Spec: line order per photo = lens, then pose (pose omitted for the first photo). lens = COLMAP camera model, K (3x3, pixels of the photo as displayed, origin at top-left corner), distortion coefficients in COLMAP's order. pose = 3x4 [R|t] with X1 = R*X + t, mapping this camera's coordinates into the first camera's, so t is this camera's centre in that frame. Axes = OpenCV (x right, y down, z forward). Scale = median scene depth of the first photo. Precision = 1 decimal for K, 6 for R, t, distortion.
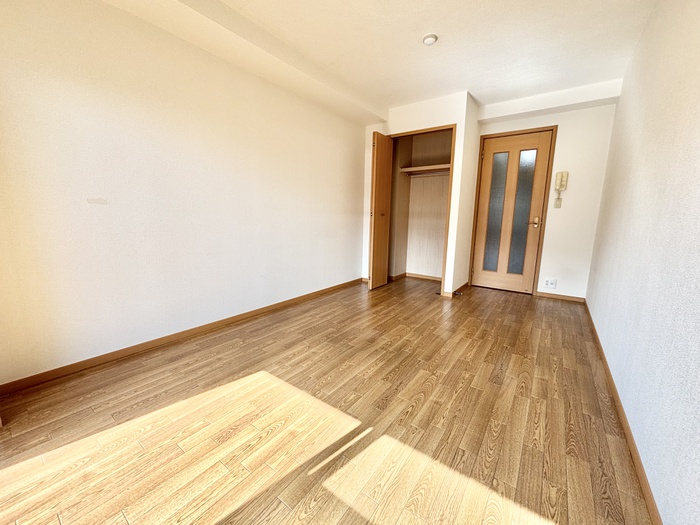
lens RADIAL K [[282.3, 0, 353.3], [0, 282.3, 261.1], [0, 0, 1]] dist [0.004826, -0.001555]
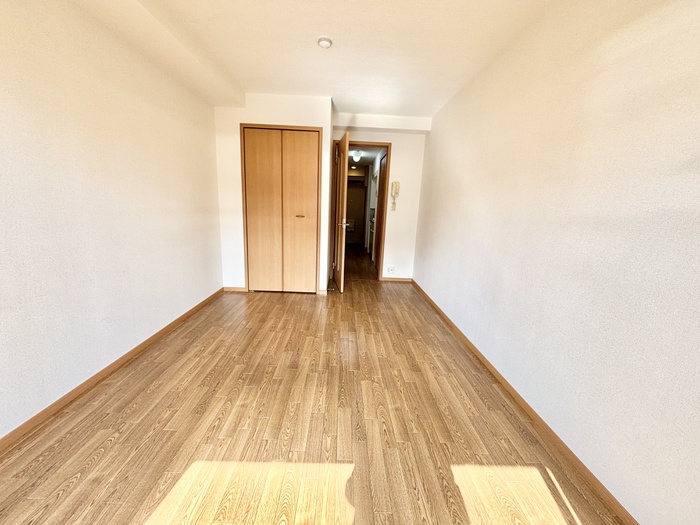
lens RADIAL K [[282.3, 0, 349.9], [0, 282.3, 260.0], [0, 0, 1]] dist [0.004826, -0.001555]
pose [[0.797044, -0.099444, 0.595678, -0.304454], [0.067917, 0.994852, 0.075207, -0.115522], [-0.600090, -0.019487, 0.799695, 0.166479]]
